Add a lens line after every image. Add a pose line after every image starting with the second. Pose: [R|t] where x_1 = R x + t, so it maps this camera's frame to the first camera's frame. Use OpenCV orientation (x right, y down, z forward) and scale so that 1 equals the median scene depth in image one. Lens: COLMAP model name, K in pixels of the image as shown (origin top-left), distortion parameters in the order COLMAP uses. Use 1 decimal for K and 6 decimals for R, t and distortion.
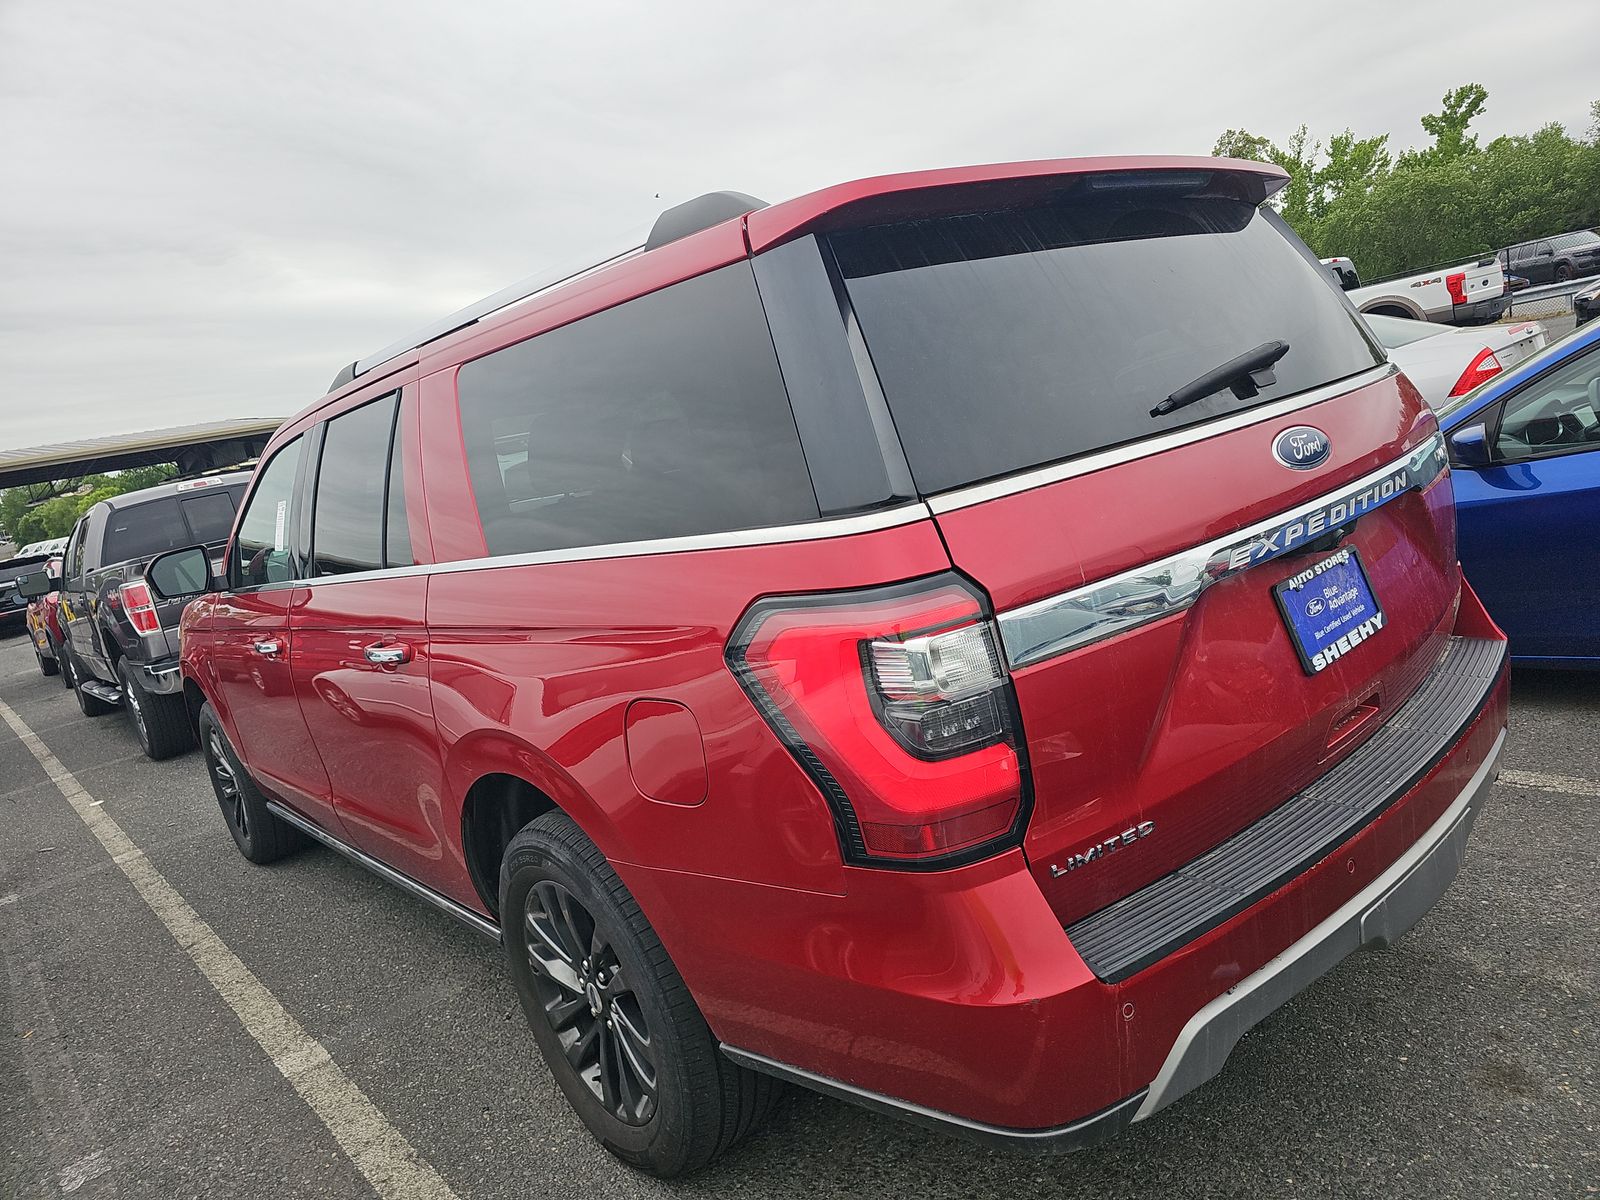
lens RADIAL K [[1080.1, 0, 825.6], [0, 1080.1, 614.9], [0, 0, 1]] dist [0.058570, -0.072147]
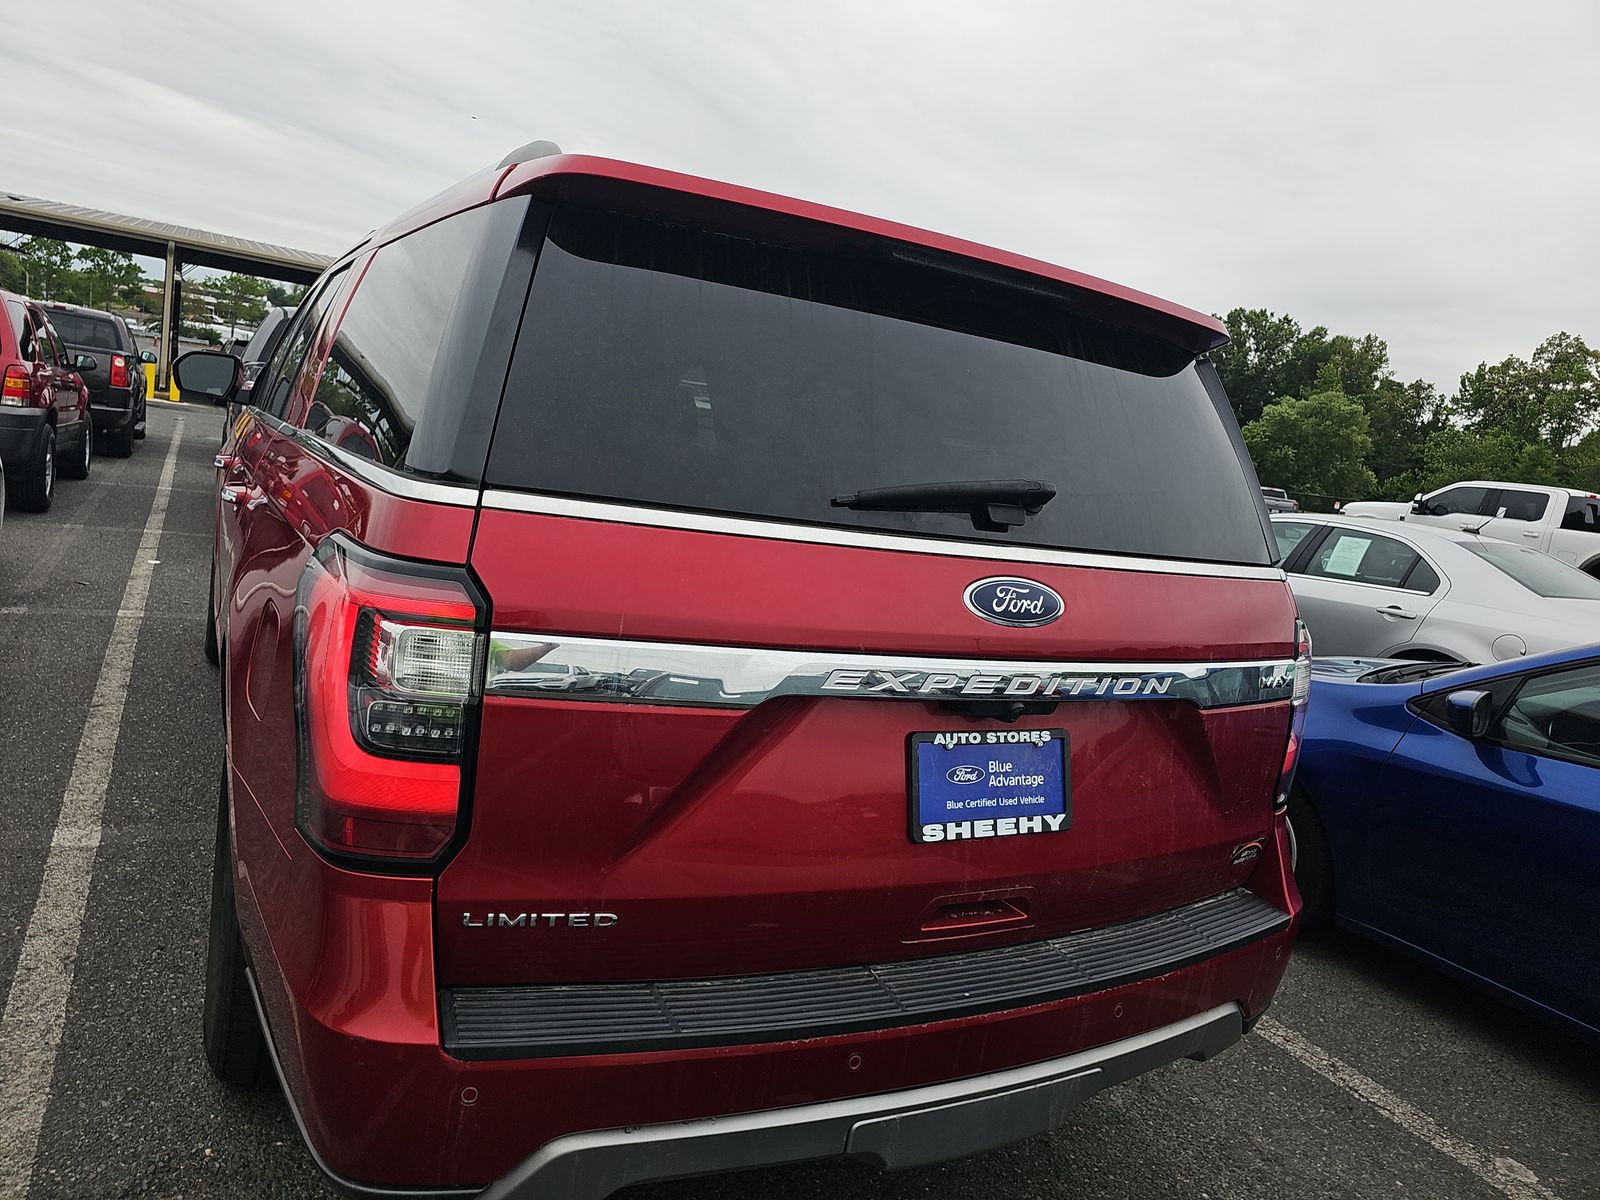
lens RADIAL K [[1085.8, 0, 806.3], [0, 1085.8, 600.9], [0, 0, 1]] dist [0.053514, -0.062463]
pose [[0.920509, 0.356281, -0.160396, 0.417522], [-0.360812, 0.932638, 0.000938, -0.092535], [0.149926, 0.057010, 0.987052, 0.098408]]
